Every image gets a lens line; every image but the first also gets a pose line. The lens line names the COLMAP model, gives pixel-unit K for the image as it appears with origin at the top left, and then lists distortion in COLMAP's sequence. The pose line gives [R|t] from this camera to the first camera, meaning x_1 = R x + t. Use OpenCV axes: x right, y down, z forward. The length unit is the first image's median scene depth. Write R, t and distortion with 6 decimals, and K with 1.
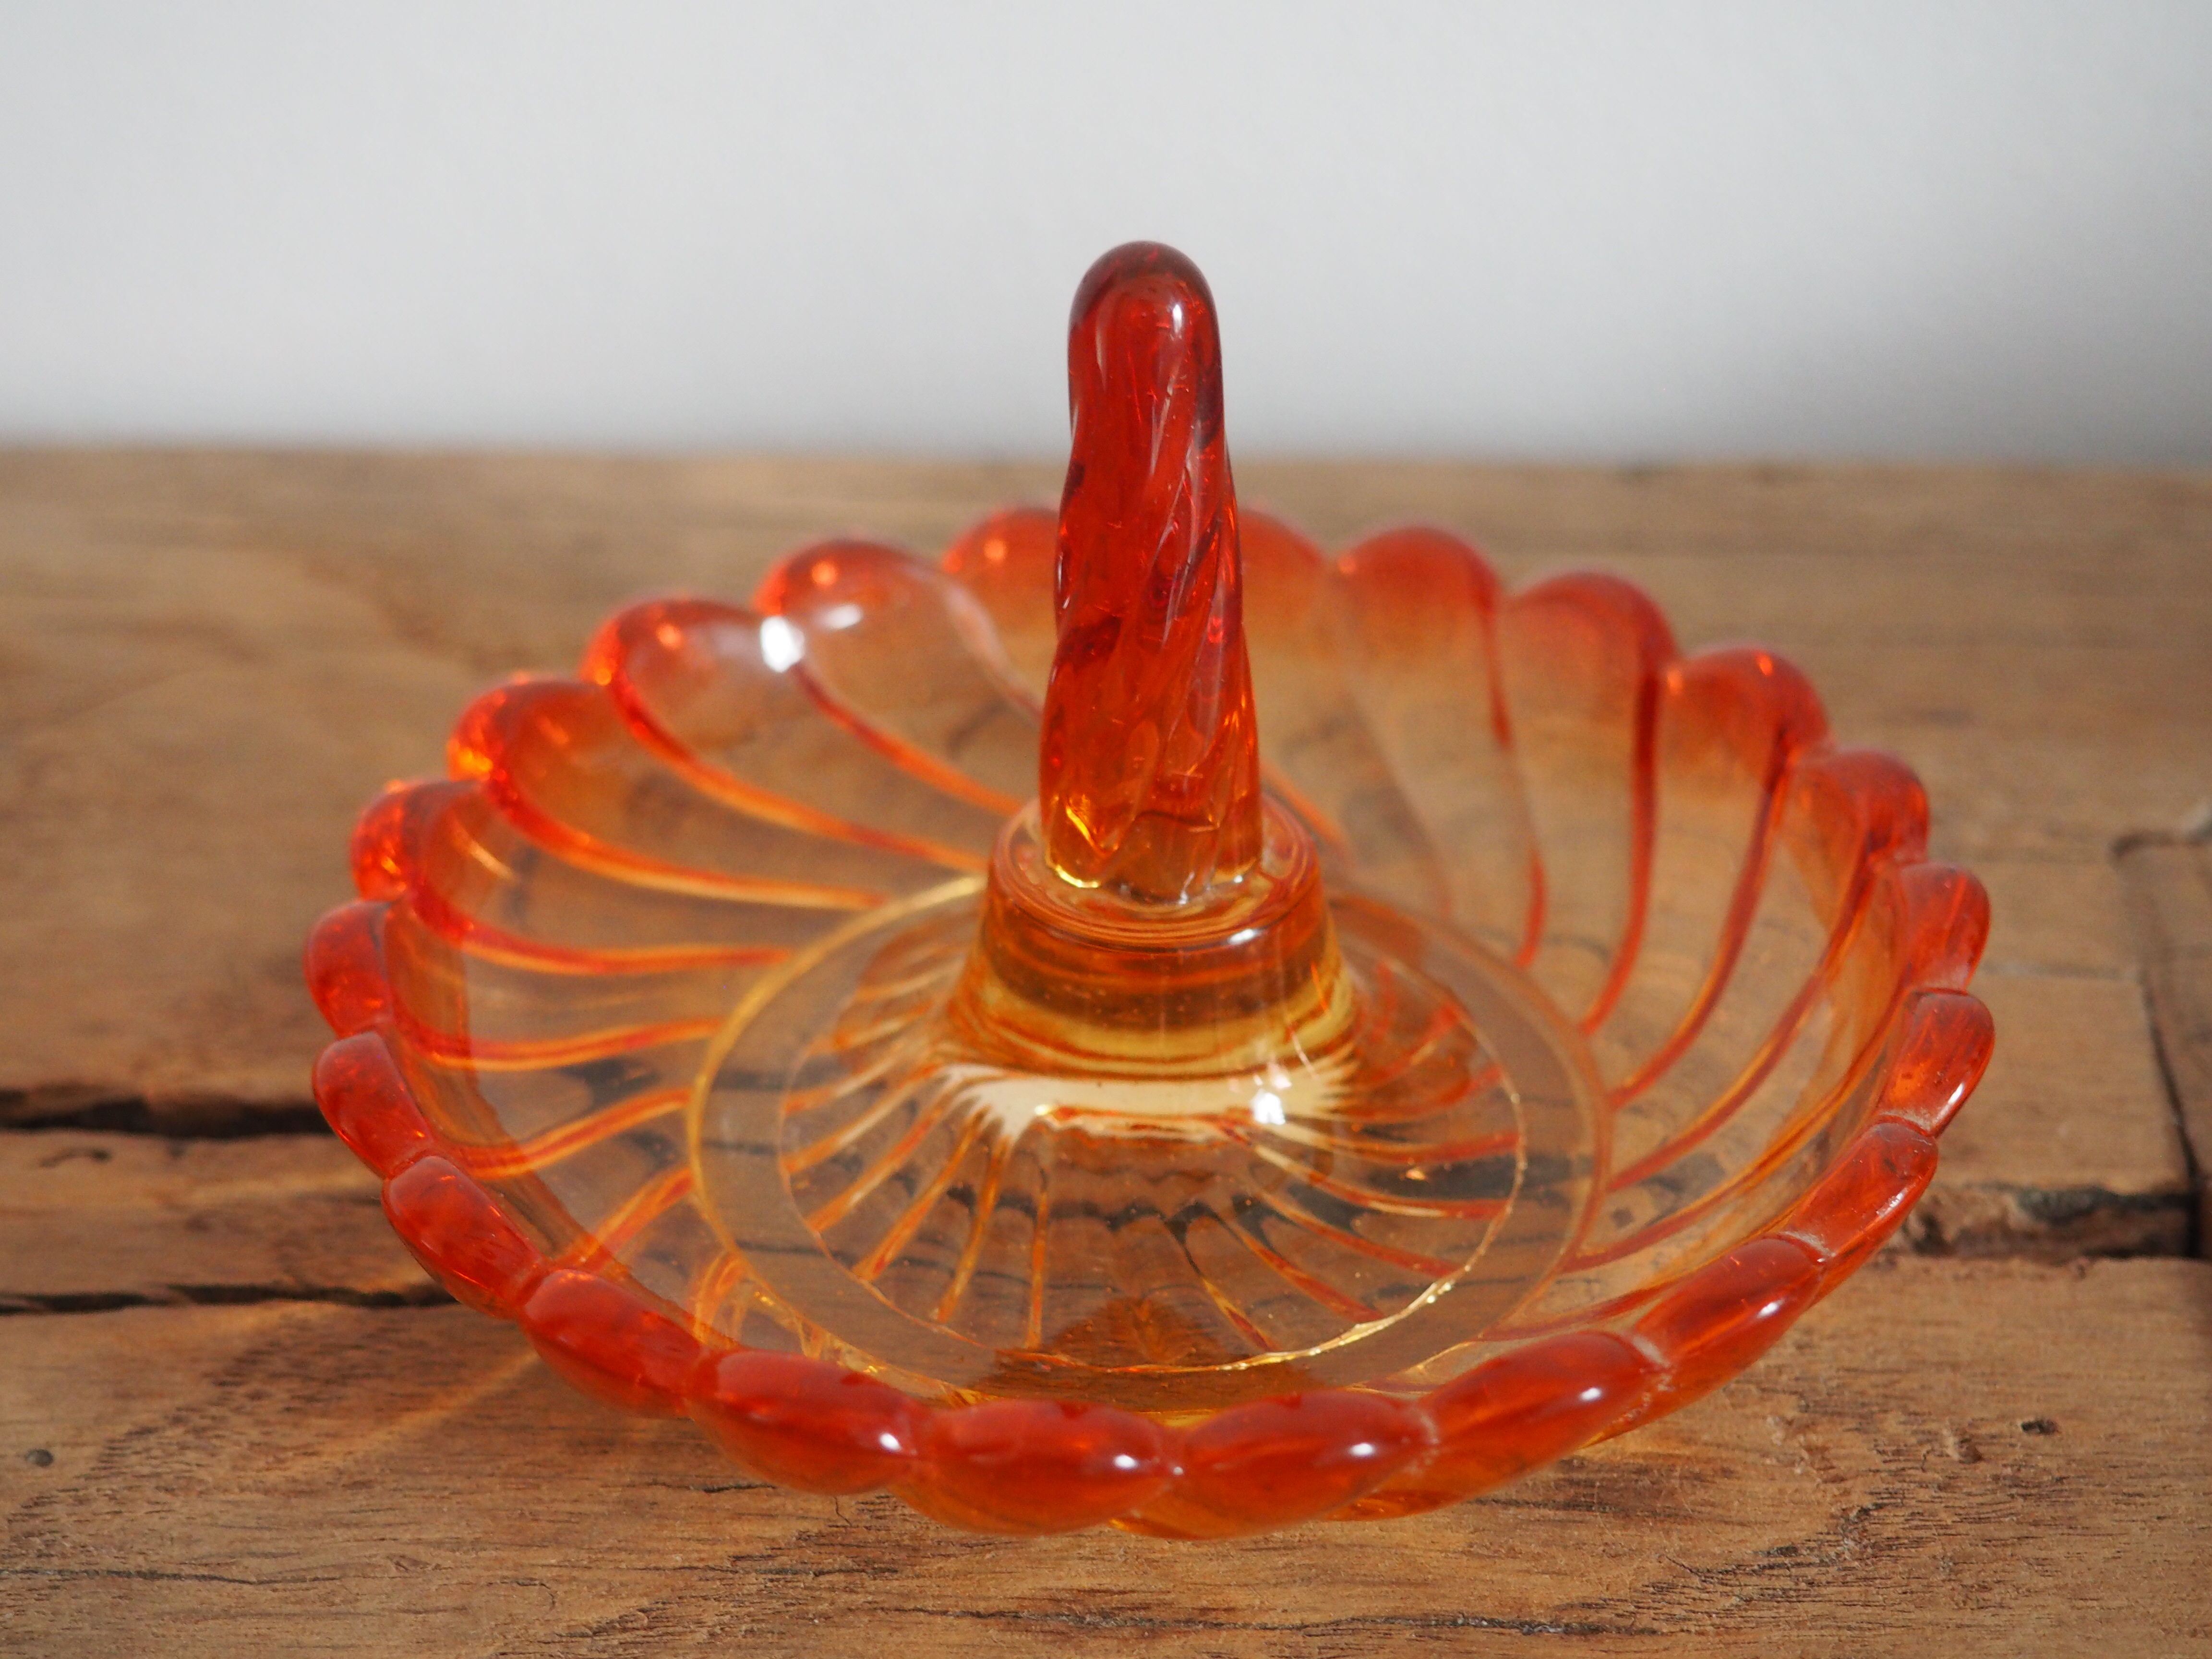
lens RADIAL K [[4791.6, 0, 1106.0], [0, 4791.6, 829.5], [0, 0, 1]] dist [0.039362, 0.091357]
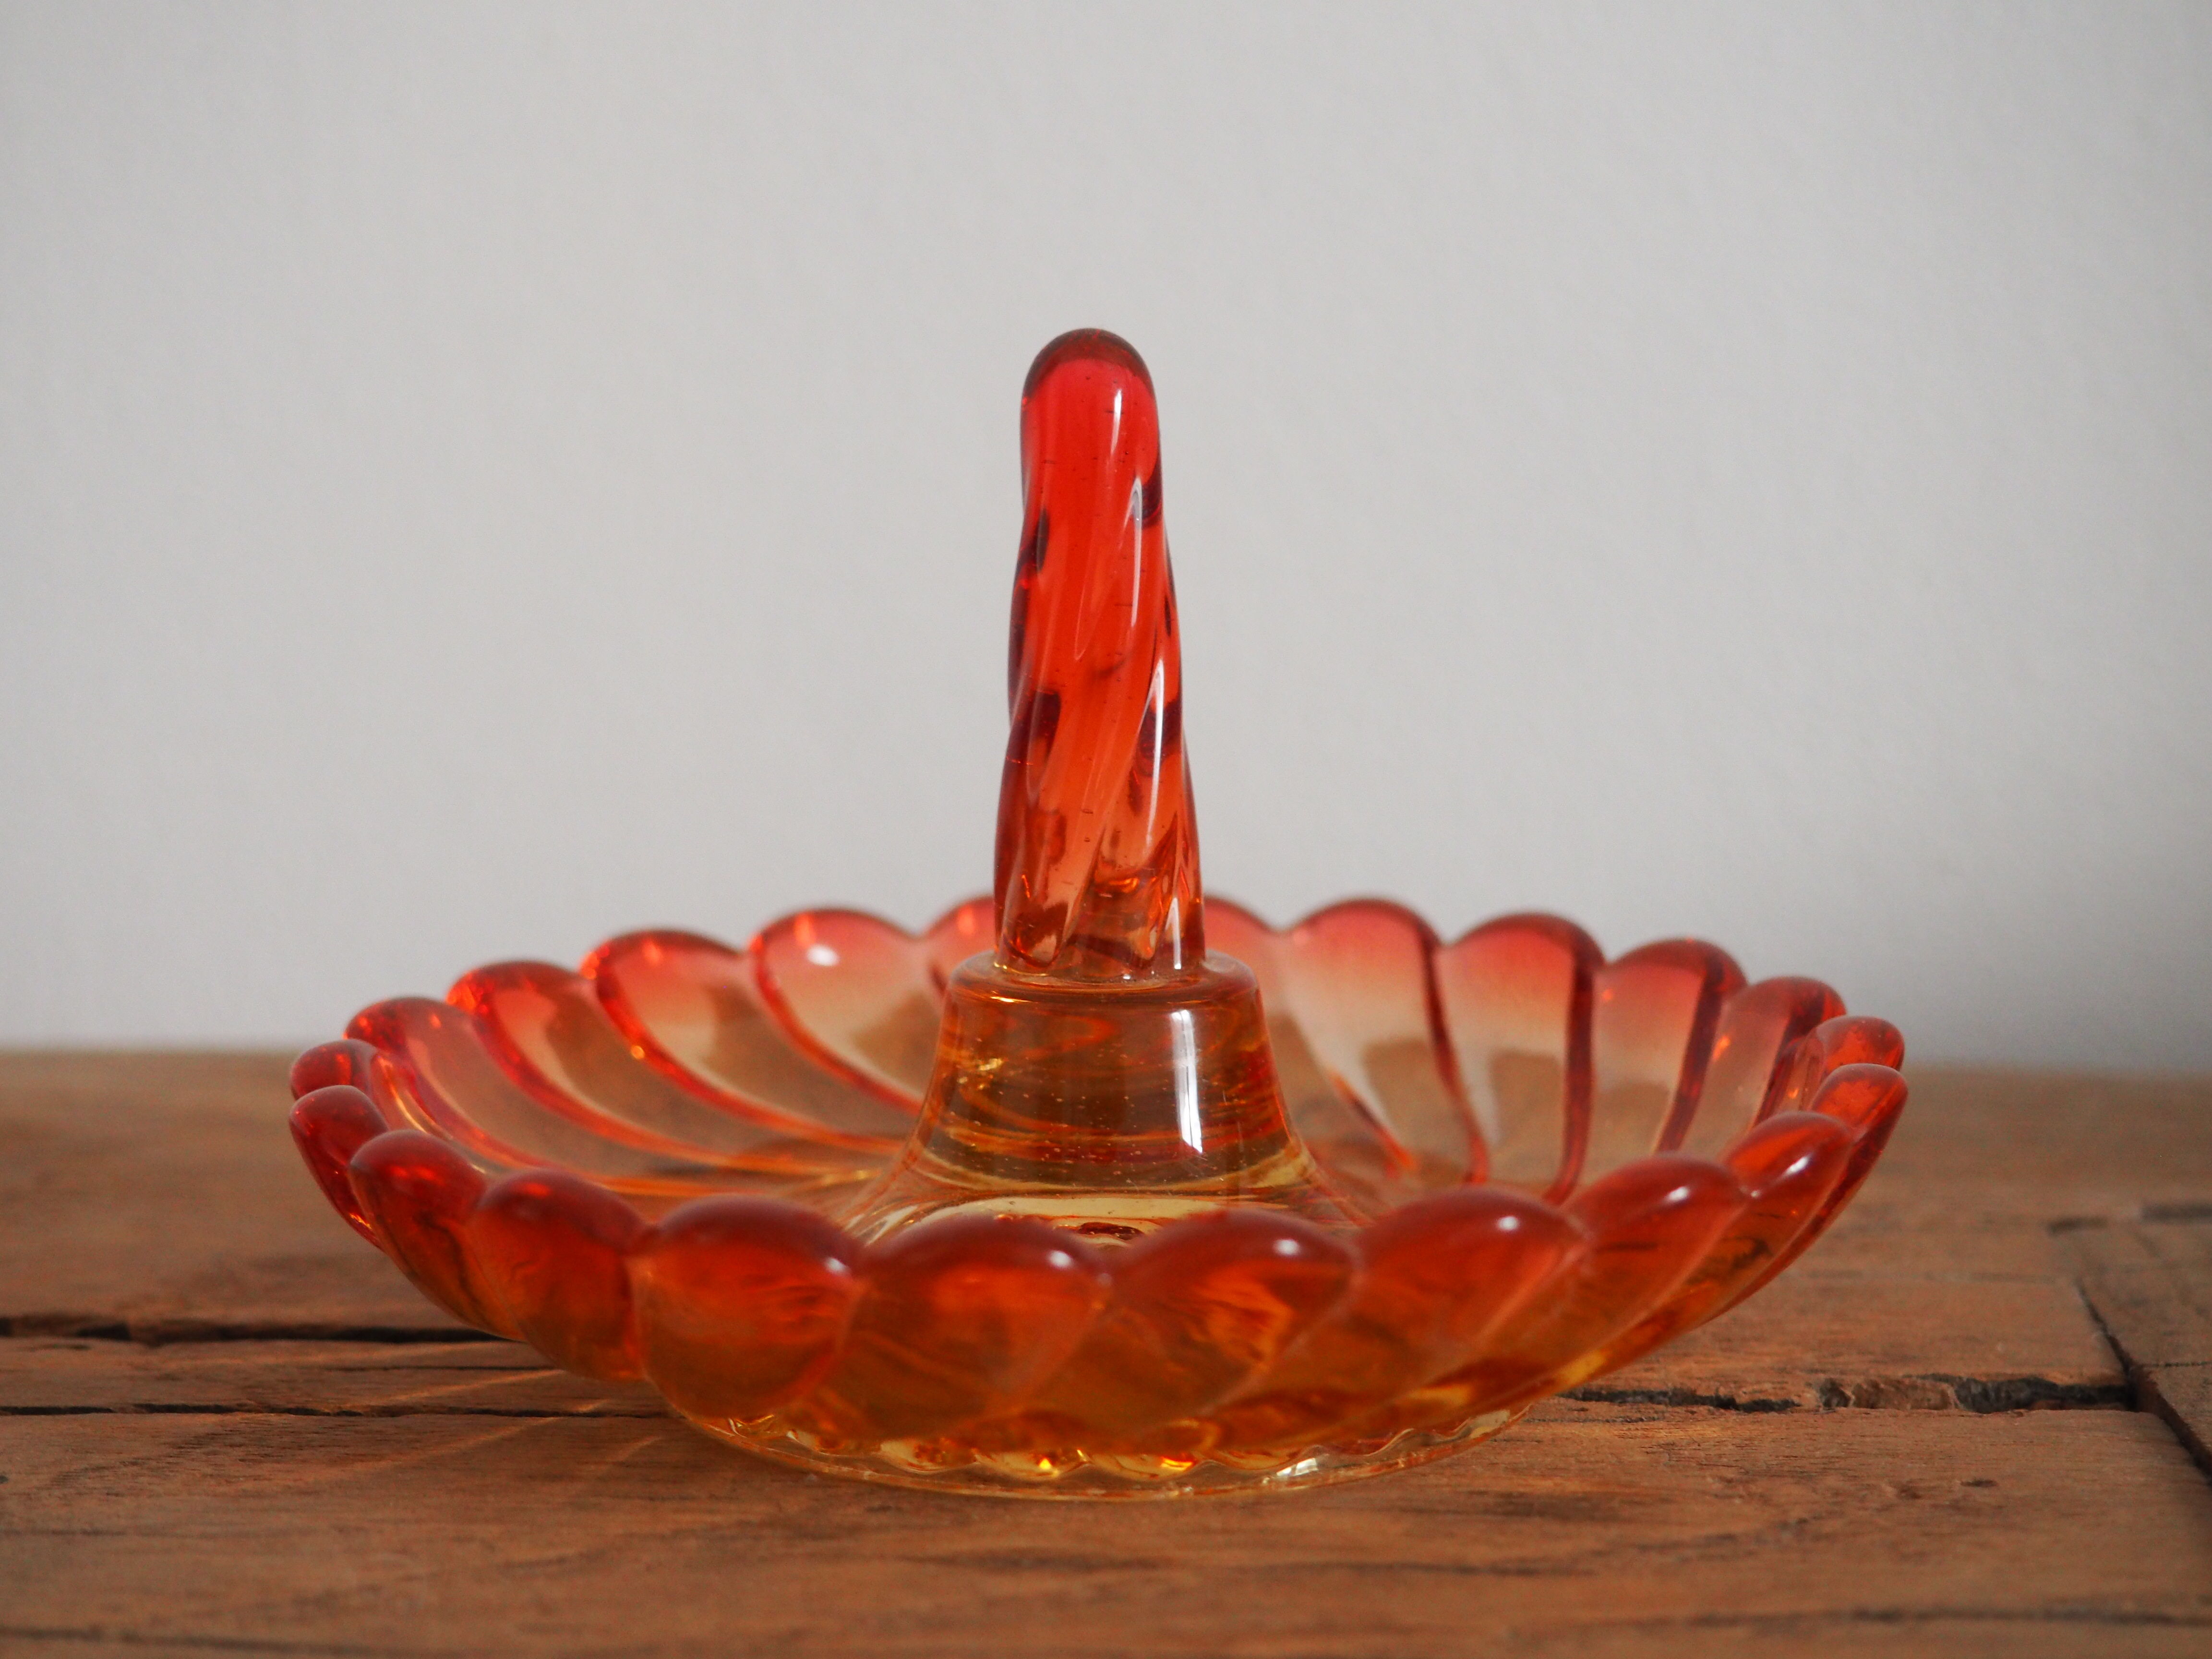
lens RADIAL K [[4791.6, 0, 1106.0], [0, 4791.6, 829.5], [0, 0, 1]] dist [0.039362, 0.091357]
pose [[0.999899, 0.000361, -0.014195, 0.025010], [-0.006198, 0.910533, -0.413391, 0.401485], [0.012776, 0.413437, 0.910443, 0.024185]]
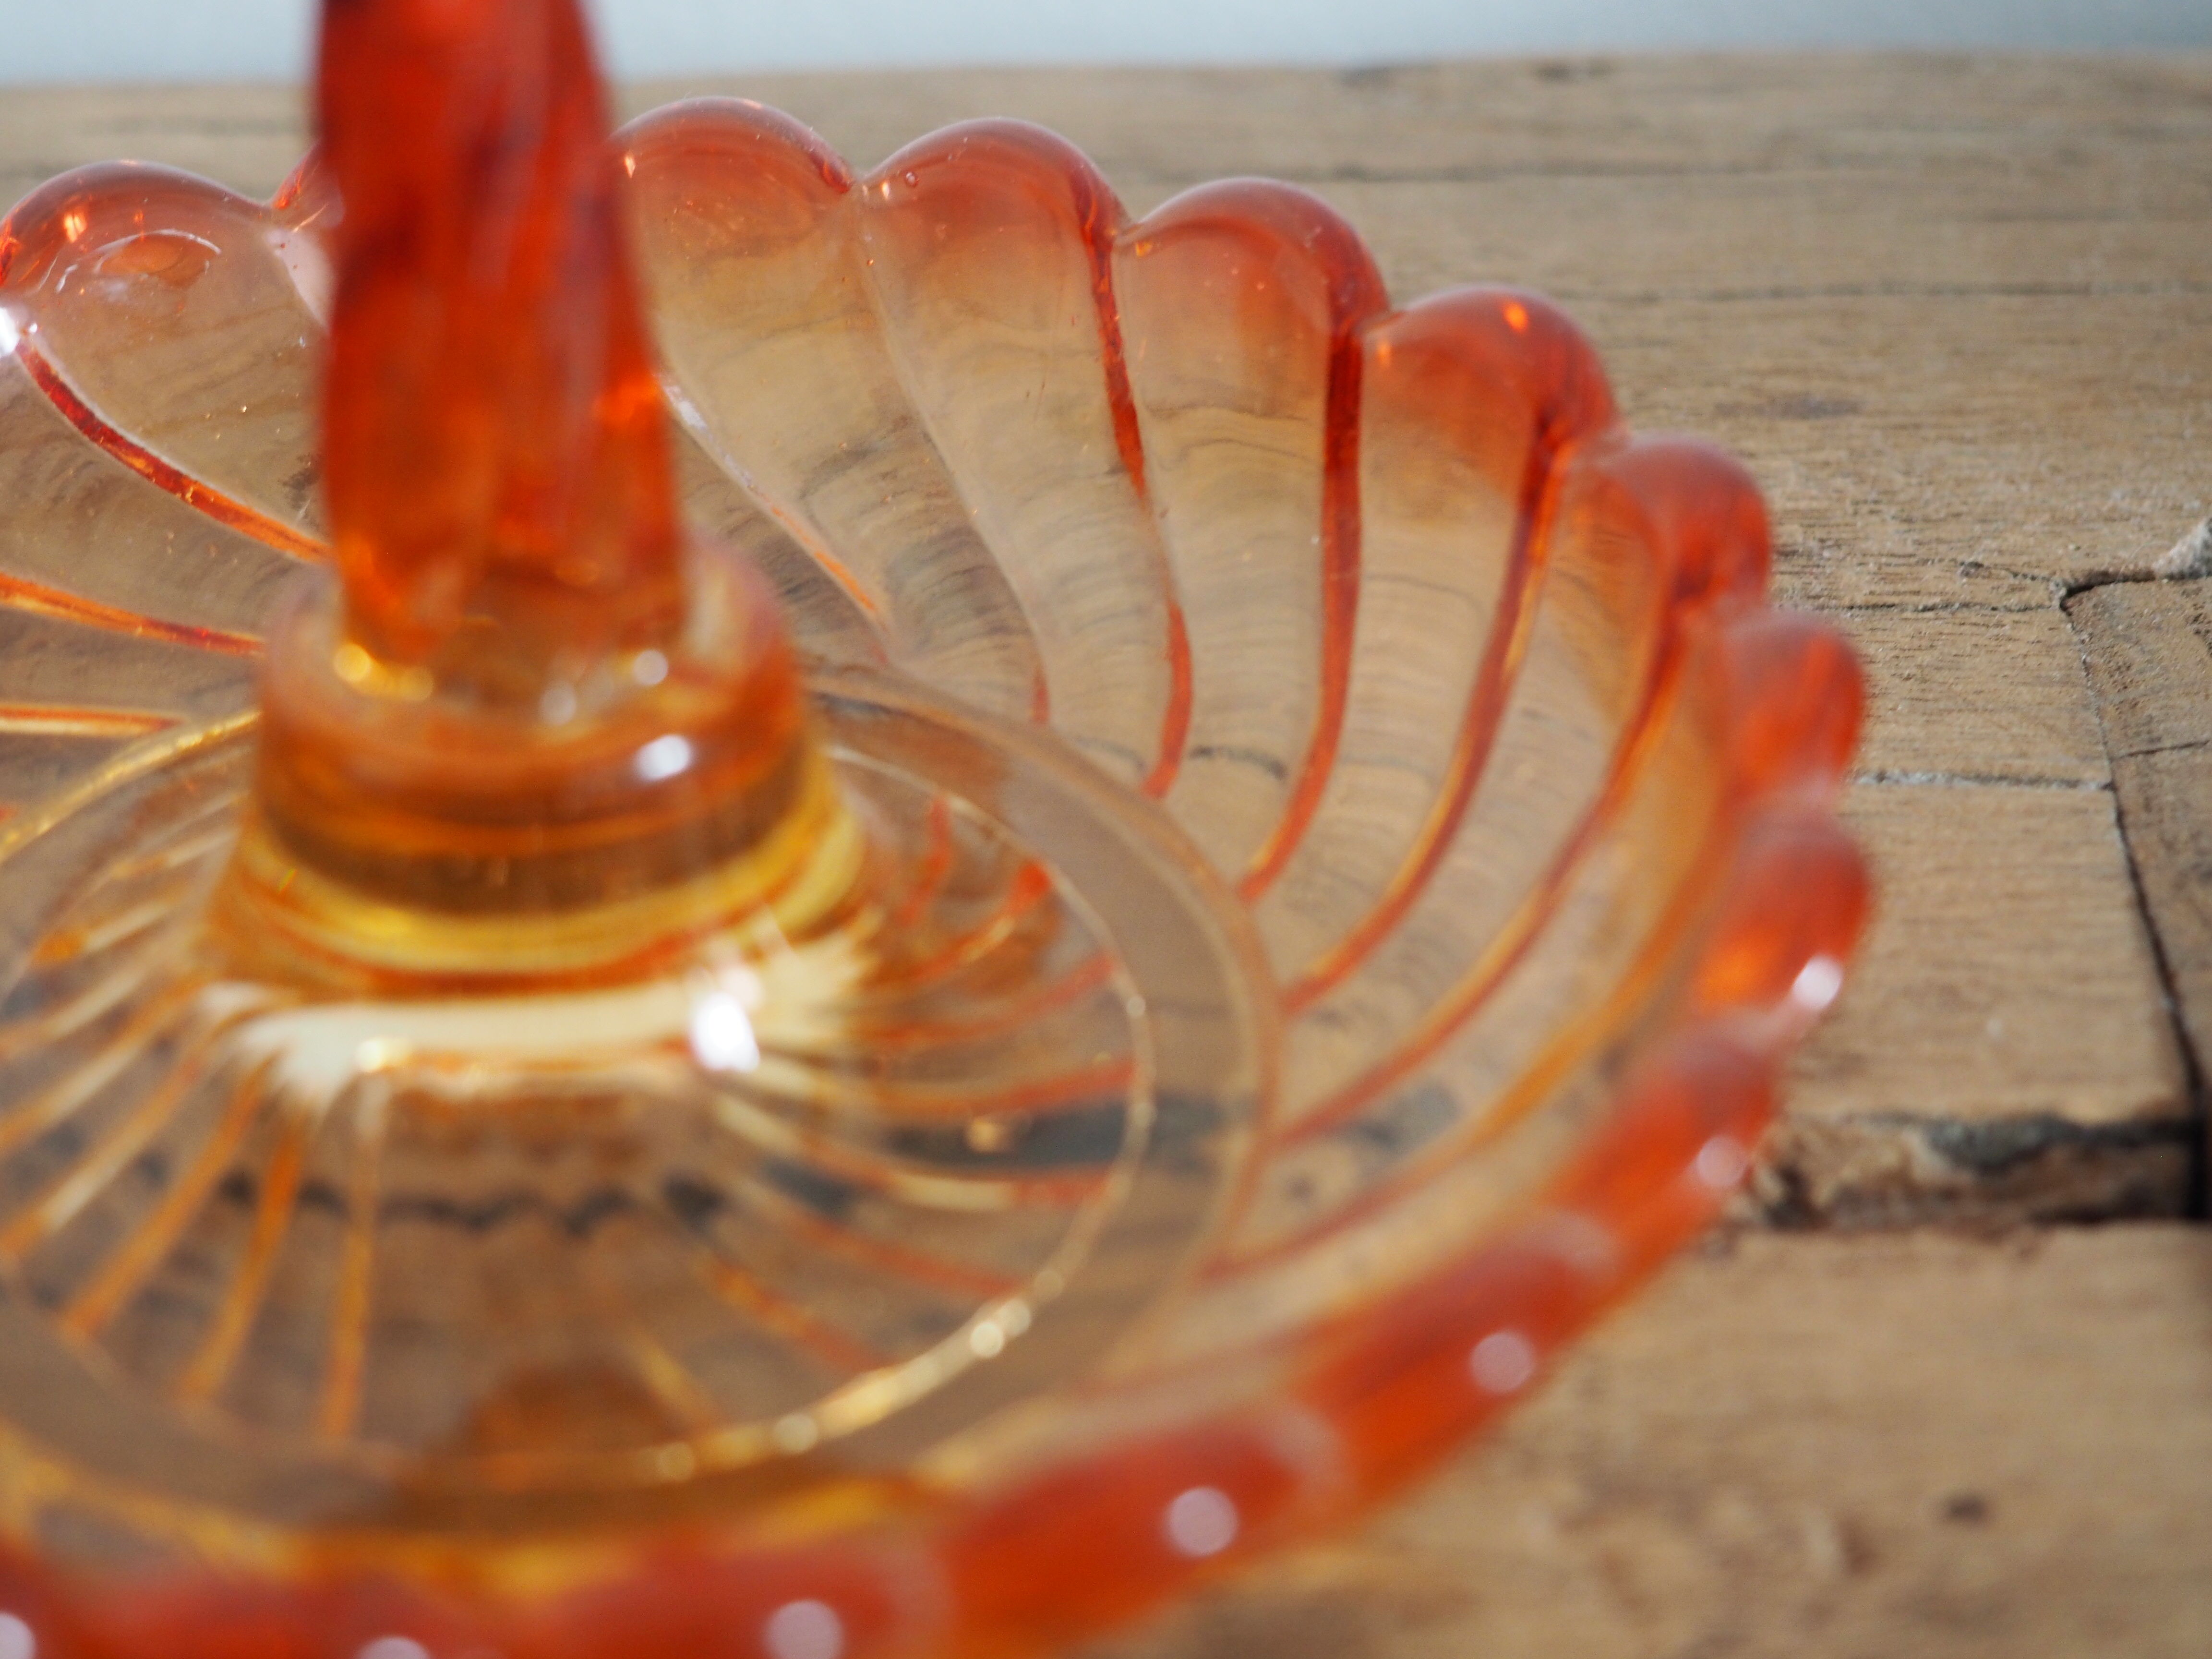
lens RADIAL K [[5165.6, 0, 1106.0], [0, 5165.6, 829.5], [0, 0, 1]] dist [0.041953, -0.131988]
pose [[0.999338, -0.029561, 0.021209, 0.068638], [0.028849, 0.999035, 0.033107, 0.010129], [-0.022168, -0.032473, 0.999227, 0.321074]]
